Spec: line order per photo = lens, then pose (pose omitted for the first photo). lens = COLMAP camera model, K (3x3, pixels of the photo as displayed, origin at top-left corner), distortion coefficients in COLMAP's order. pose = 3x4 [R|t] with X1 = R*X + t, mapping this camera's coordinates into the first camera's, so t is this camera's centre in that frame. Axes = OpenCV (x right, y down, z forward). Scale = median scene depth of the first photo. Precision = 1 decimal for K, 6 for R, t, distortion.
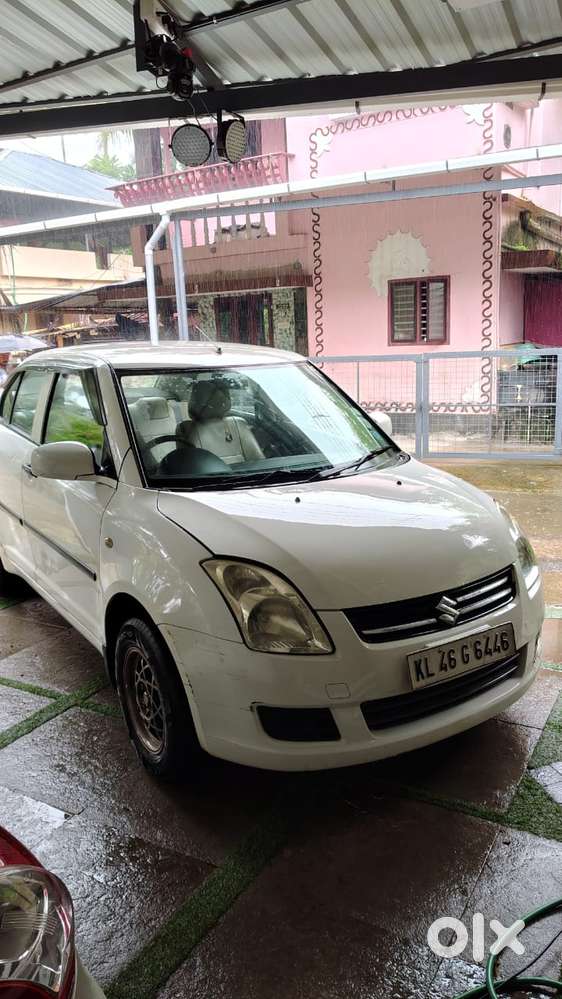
lens RADIAL K [[753.2, 0, 282.3], [0, 753.2, 500.9], [0, 0, 1]] dist [0.020454, -0.057450]
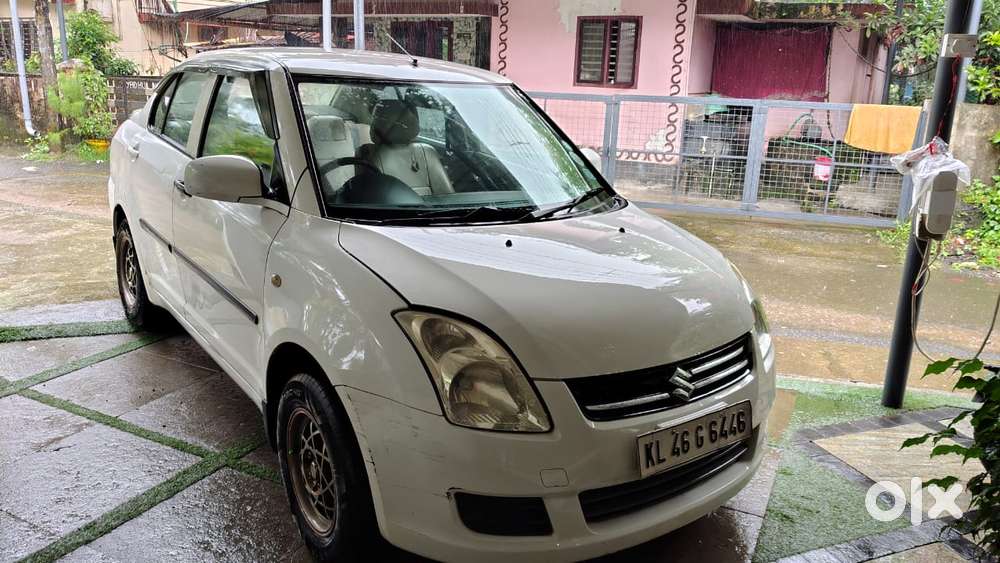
lens RADIAL K [[754.0, 0, 501.9], [0, 754.0, 277.9], [0, 0, 1]] dist [0.020454, -0.057450]
pose [[0.995248, 0.057128, 0.078853, -0.043173], [-0.060880, 0.997083, 0.046027, -0.000552], [-0.075994, -0.050608, 0.995823, 0.135420]]
